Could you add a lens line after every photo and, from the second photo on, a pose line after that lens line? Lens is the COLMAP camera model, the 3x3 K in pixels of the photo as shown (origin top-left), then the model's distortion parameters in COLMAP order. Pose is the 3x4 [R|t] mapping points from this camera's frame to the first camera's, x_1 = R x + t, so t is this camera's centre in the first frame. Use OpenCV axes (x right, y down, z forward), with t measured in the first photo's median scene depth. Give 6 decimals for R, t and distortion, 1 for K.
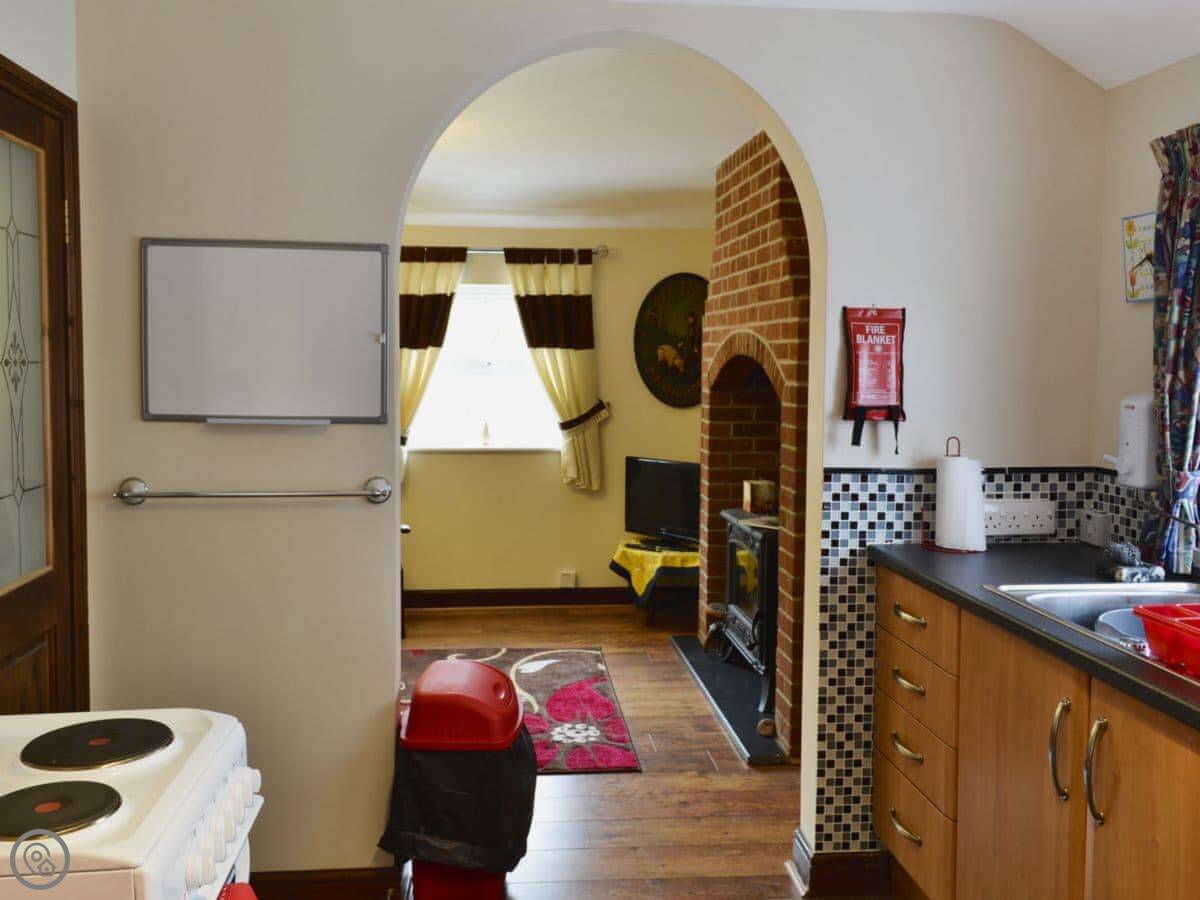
lens RADIAL K [[1094.6, 0, 600.0], [0, 1094.6, 450.0], [0, 0, 1]] dist [0.001516, -0.008647]
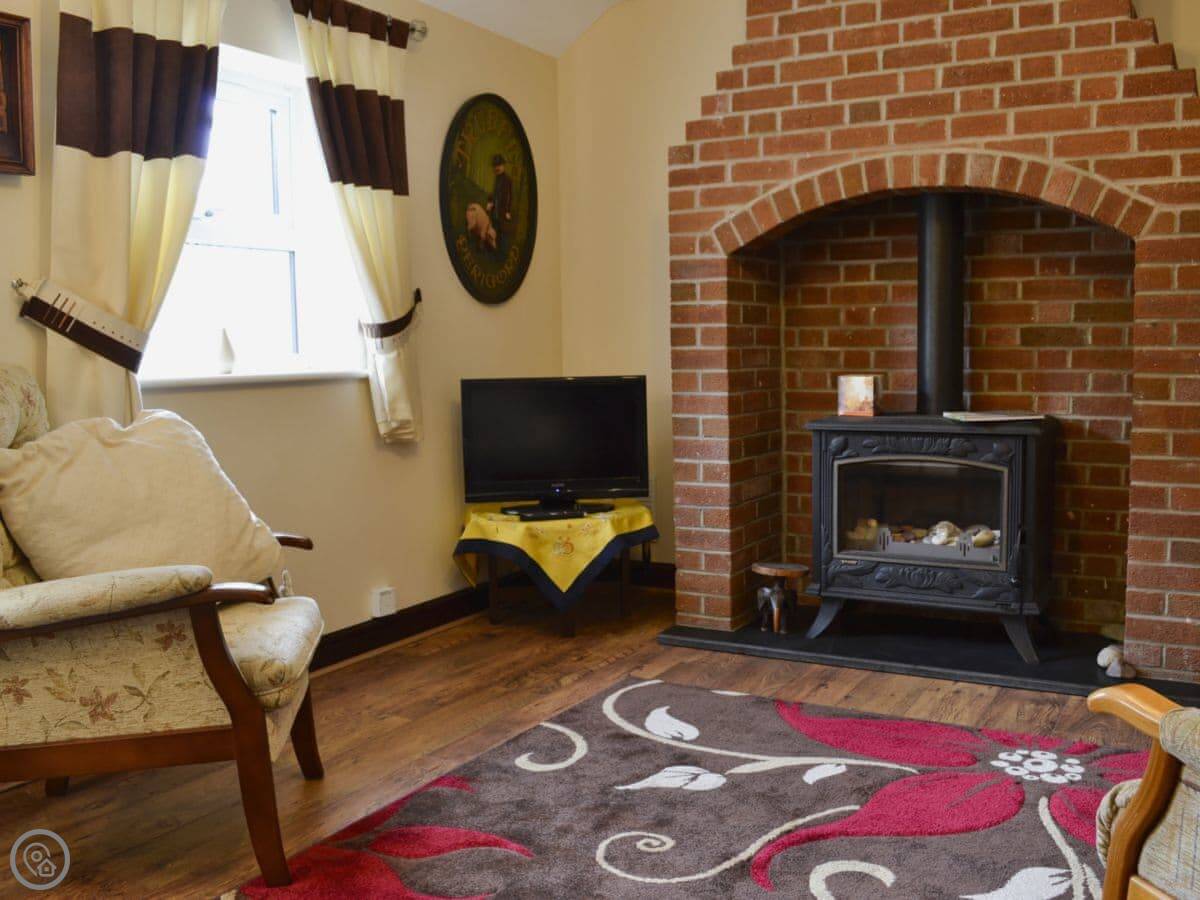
lens RADIAL K [[1071.1, 0, 717.7], [0, 1071.1, 453.8], [0, 0, 1]] dist [-0.075494, -0.002529]
pose [[0.529989, -0.099404, 0.842159, -0.416191], [0.088544, 0.994164, 0.061623, 0.023846], [-0.843369, 0.041908, 0.535697, 0.579356]]
